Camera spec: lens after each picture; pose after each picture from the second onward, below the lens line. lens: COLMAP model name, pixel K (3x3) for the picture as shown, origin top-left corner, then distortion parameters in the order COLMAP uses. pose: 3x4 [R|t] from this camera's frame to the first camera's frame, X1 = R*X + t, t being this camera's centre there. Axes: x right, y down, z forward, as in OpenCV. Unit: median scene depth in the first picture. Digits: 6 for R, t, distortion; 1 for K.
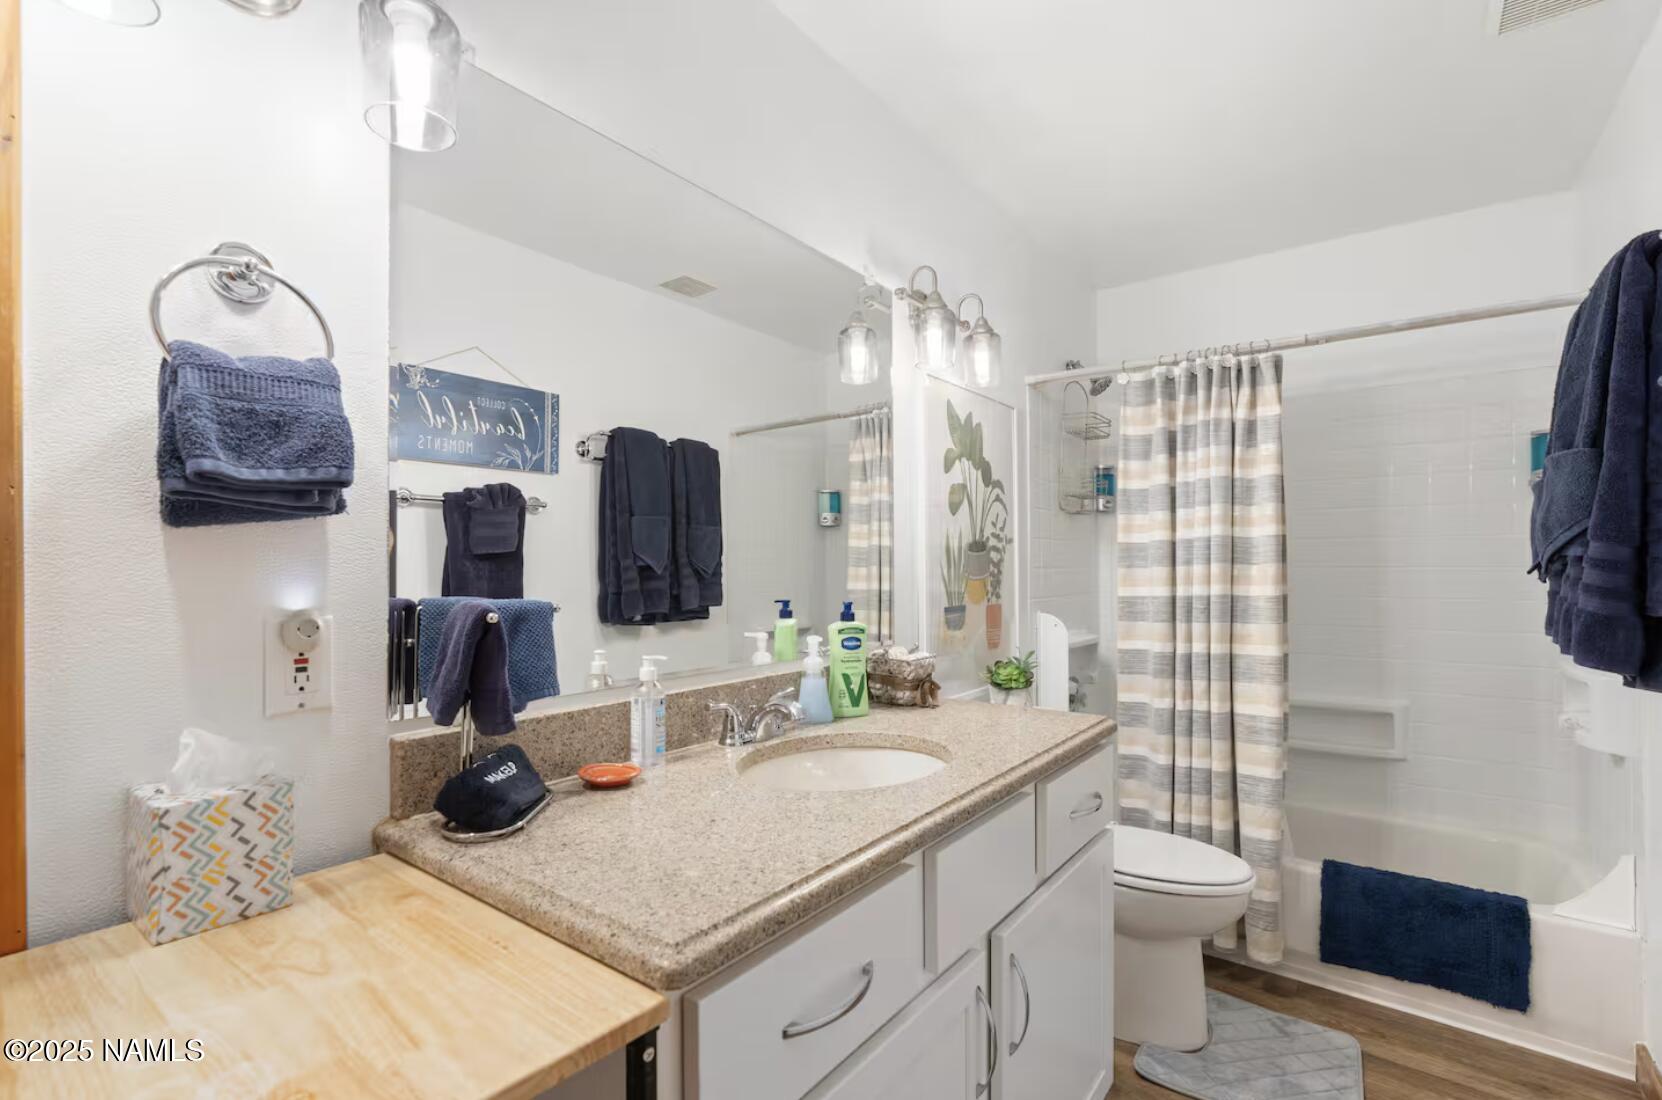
lens RADIAL K [[749.5, 0, 830.8], [0, 749.5, 559.3], [0, 0, 1]] dist [-0.003198, 0.000127]
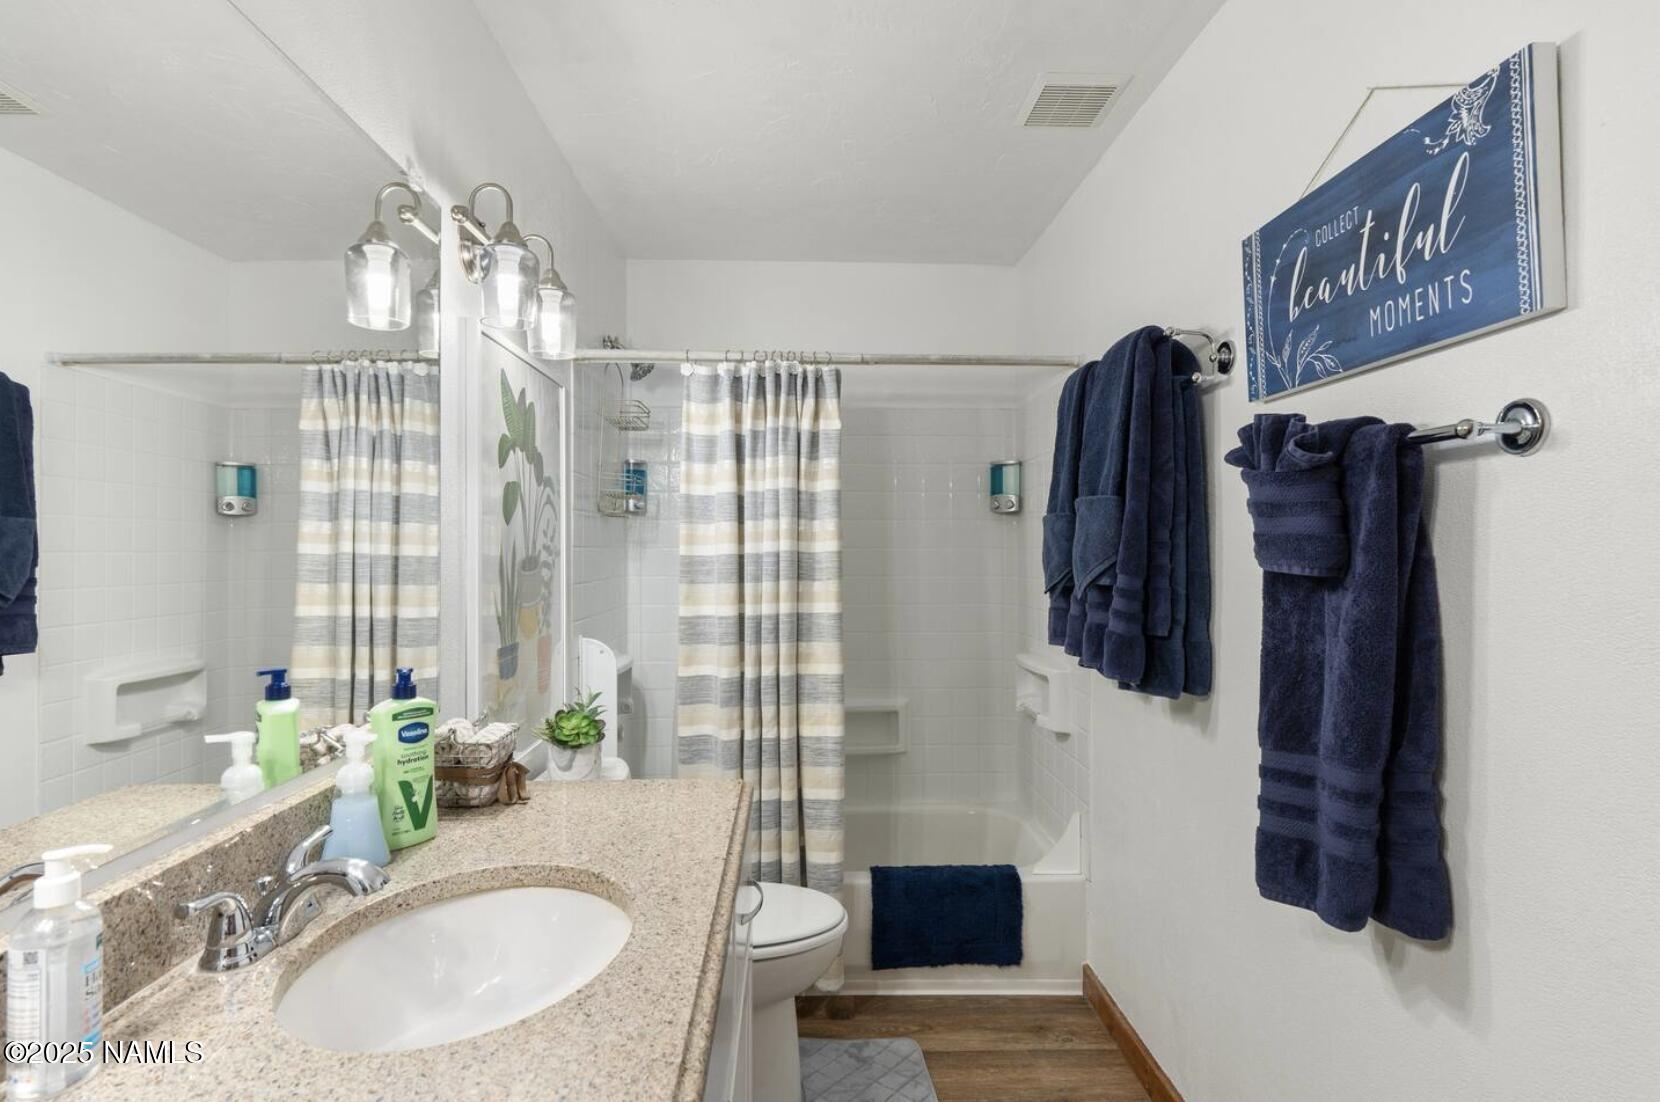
lens RADIAL K [[832.1, 0, 830.4], [0, 832.1, 540.3], [0, 0, 1]] dist [-0.010827, 0.006192]
pose [[0.777056, 0.011032, 0.629335, -0.104997], [-0.007293, 0.999937, -0.008523, -0.037074], [-0.629390, 0.002033, 0.777087, 0.149084]]
